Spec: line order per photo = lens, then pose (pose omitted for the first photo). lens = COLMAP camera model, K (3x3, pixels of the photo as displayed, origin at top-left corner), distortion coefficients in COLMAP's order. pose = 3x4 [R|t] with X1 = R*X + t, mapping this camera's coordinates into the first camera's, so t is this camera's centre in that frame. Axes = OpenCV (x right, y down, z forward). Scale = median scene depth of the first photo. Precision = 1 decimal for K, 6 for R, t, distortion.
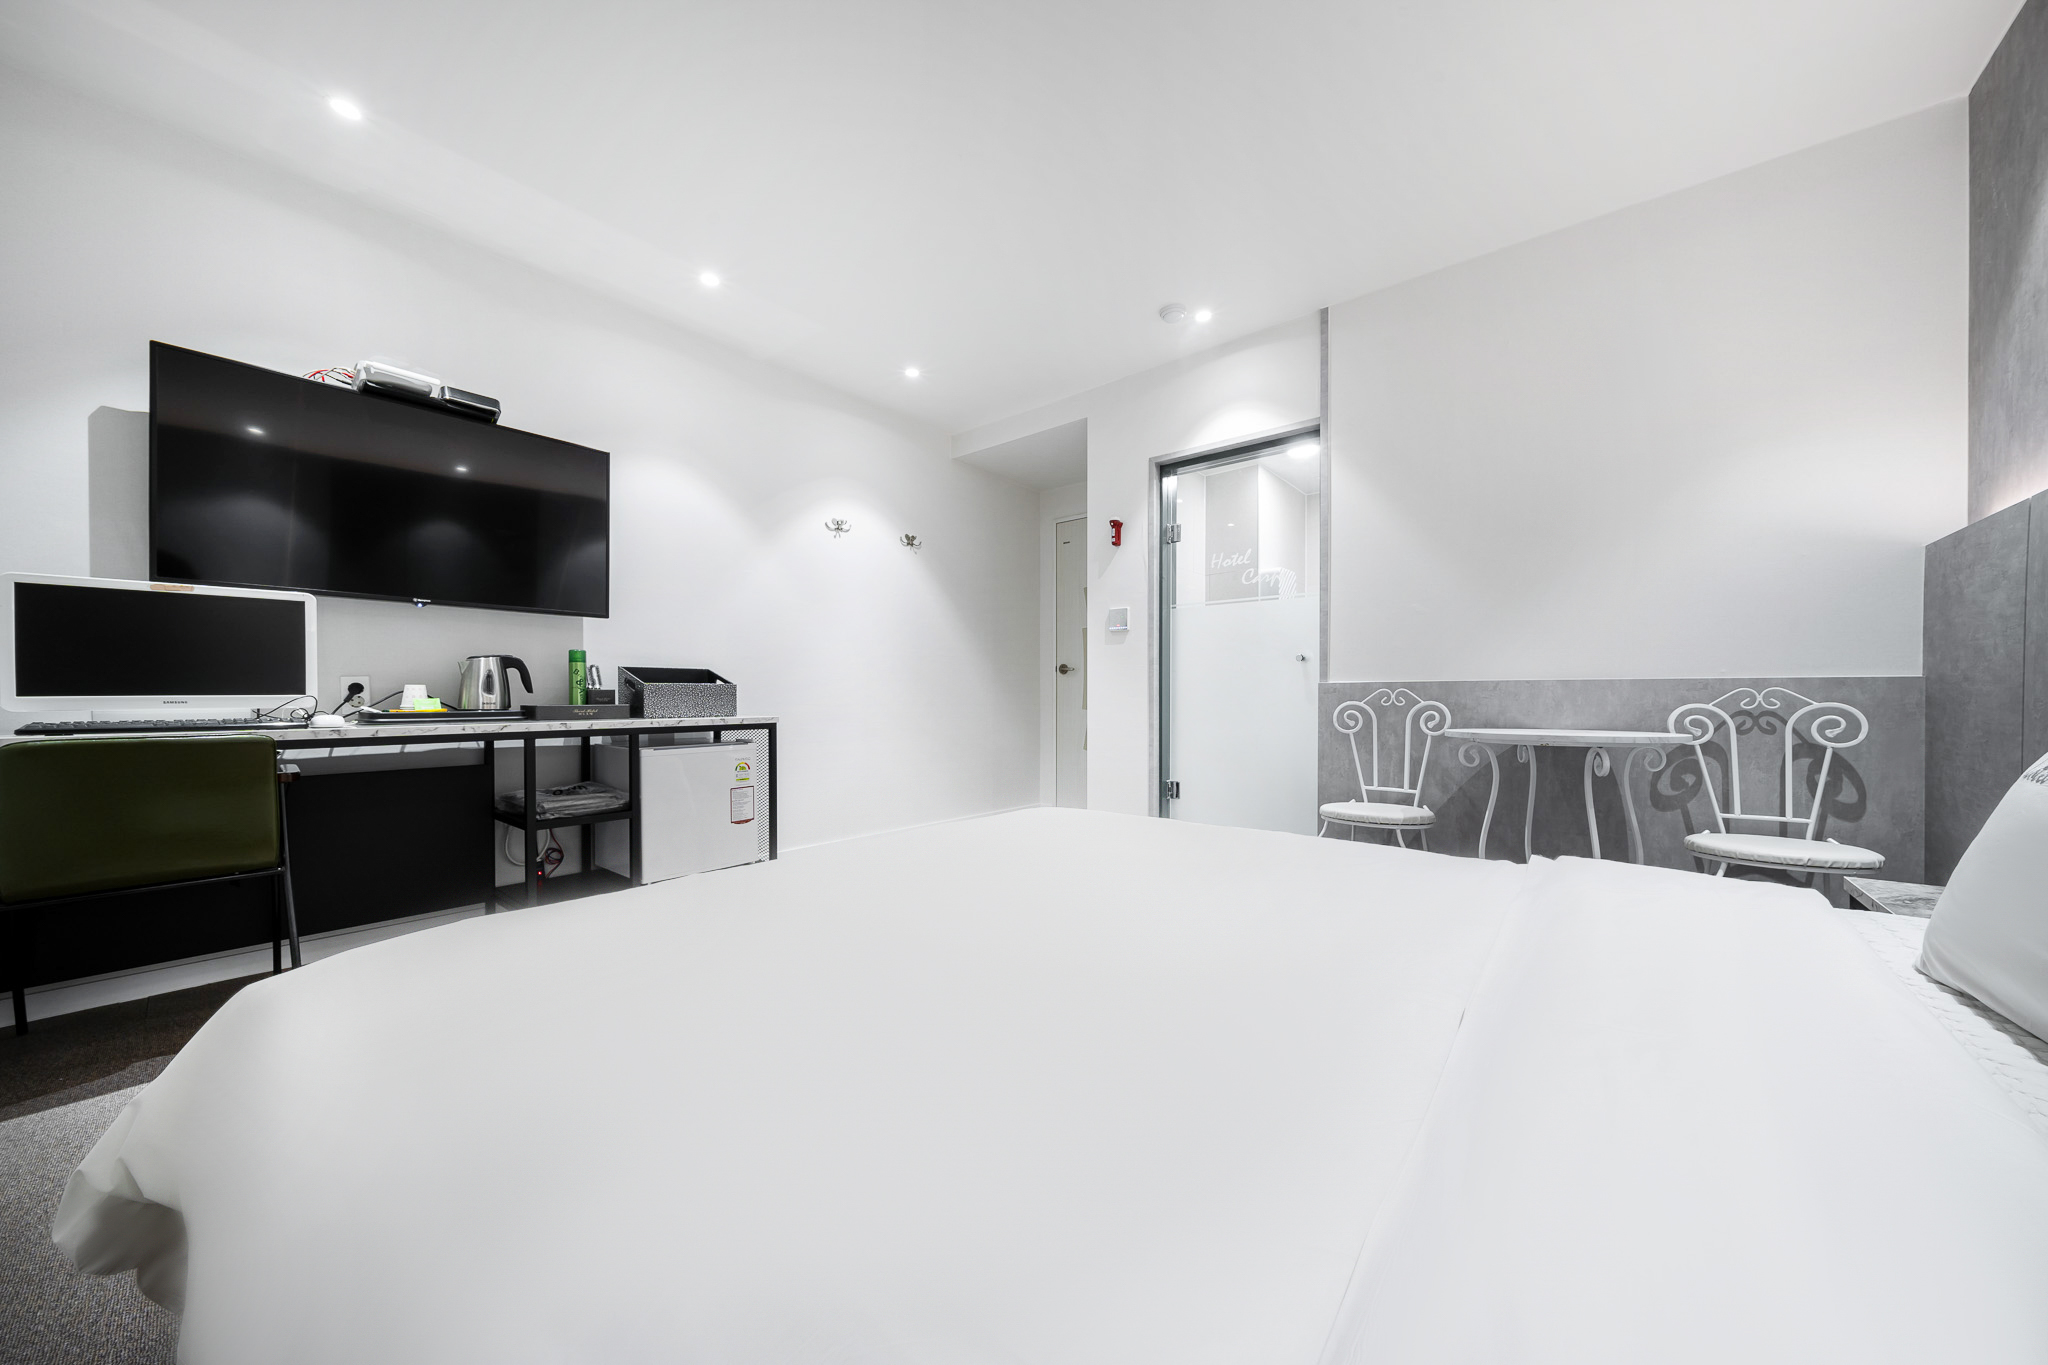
lens RADIAL K [[703.2, 0, 1041.4], [0, 703.2, 697.6], [0, 0, 1]] dist [0.006844, -0.000095]
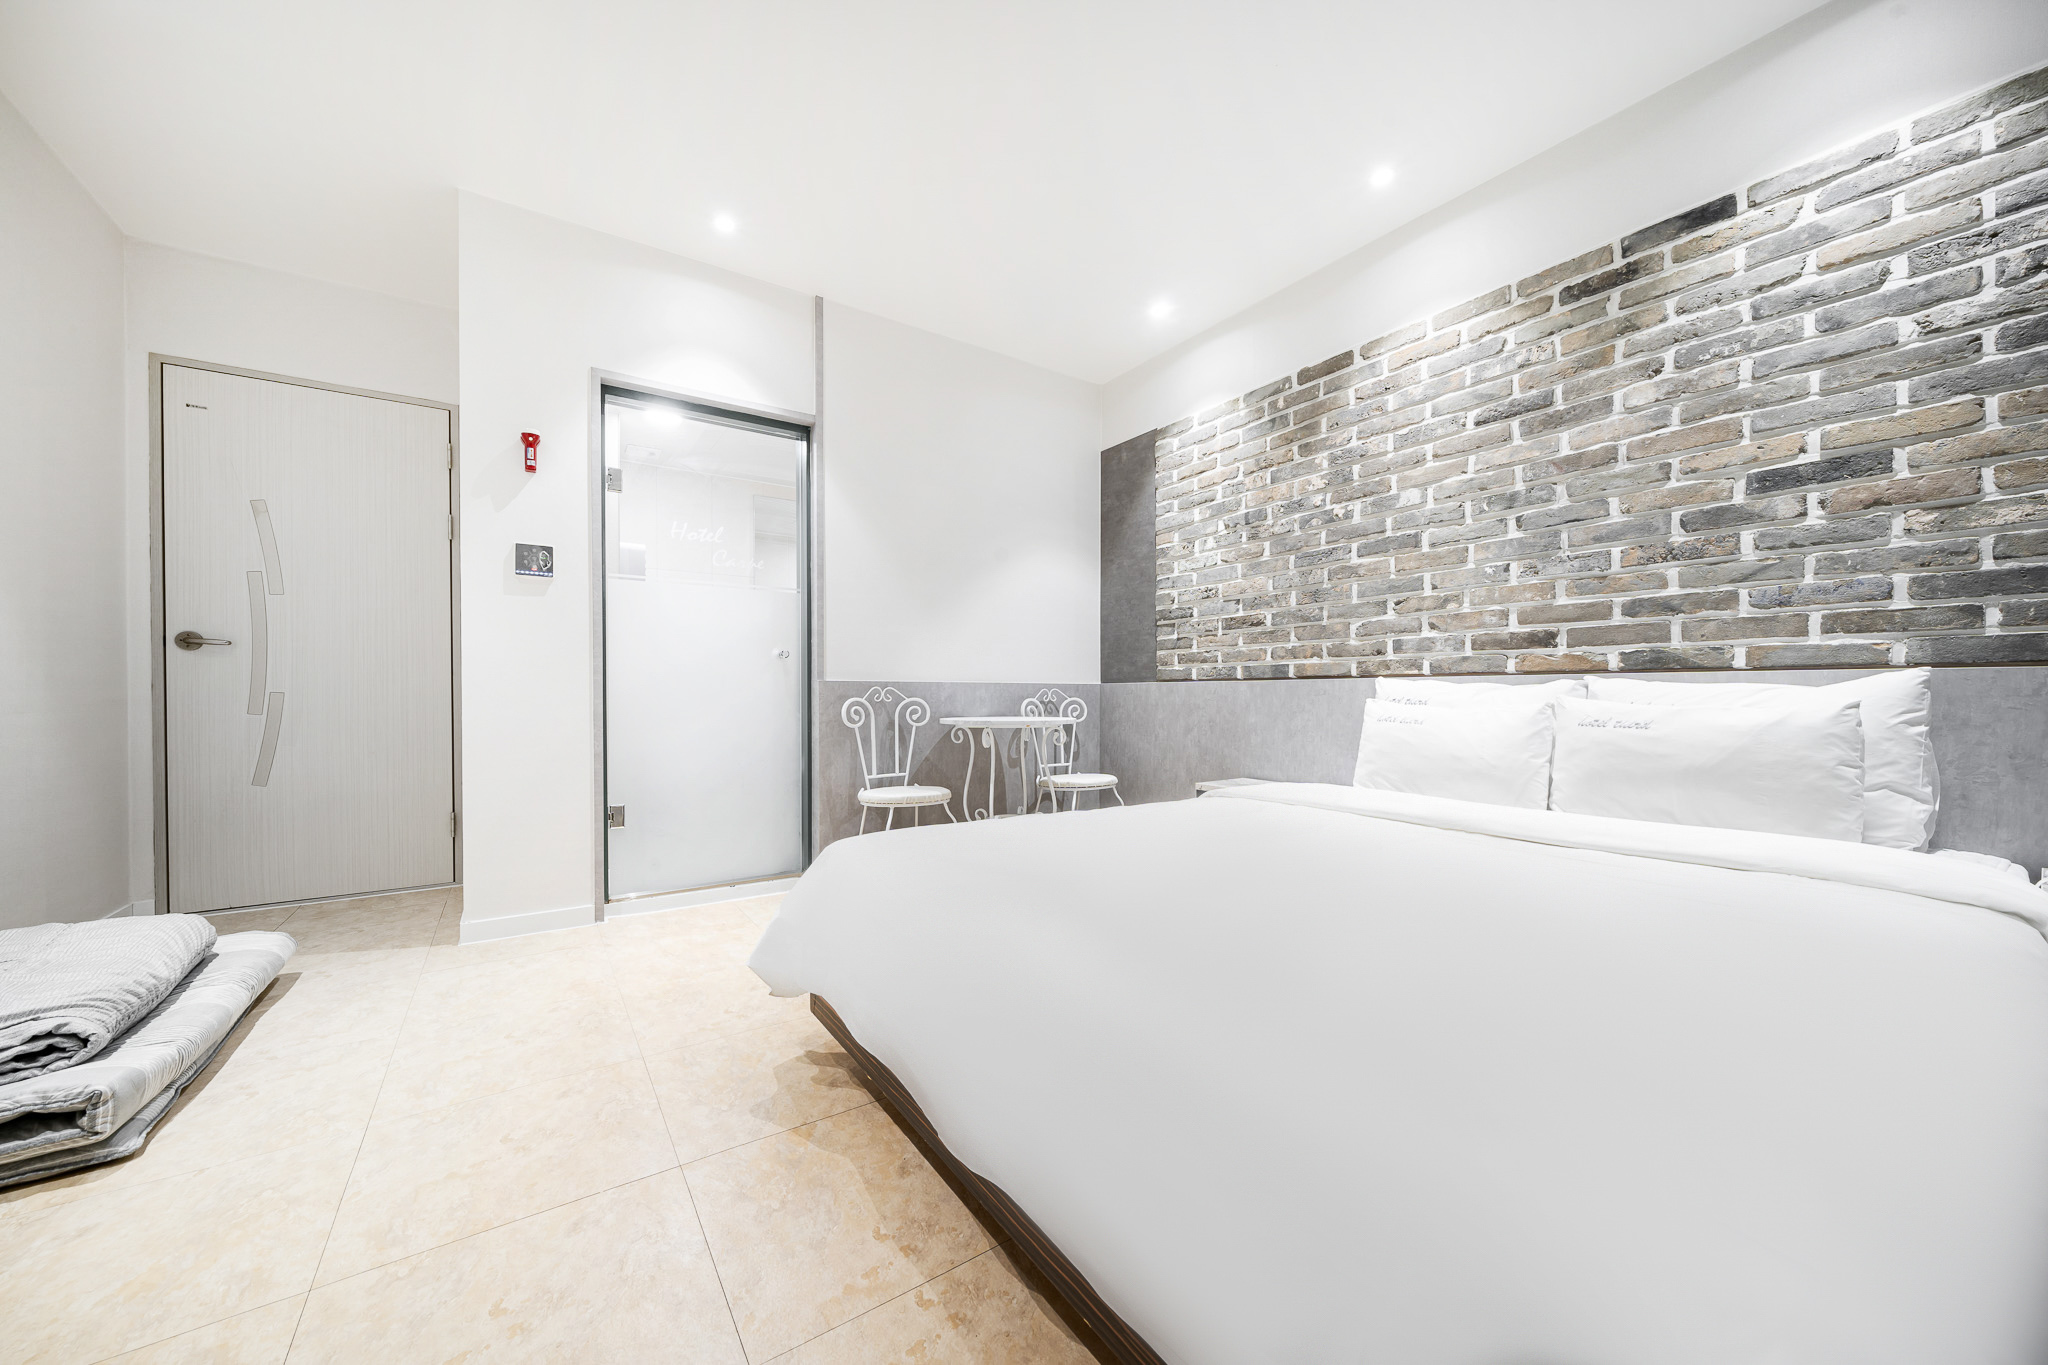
lens RADIAL K [[710.4, 0, 1041.4], [0, 710.4, 692.5], [0, 0, 1]] dist [-0.000702, -0.000043]
pose [[0.300723, 0.002312, 0.953709, -0.520743], [-0.000725, 0.999997, -0.002196, -0.001104], [-0.953711, -0.000032, 0.300723, 0.417555]]
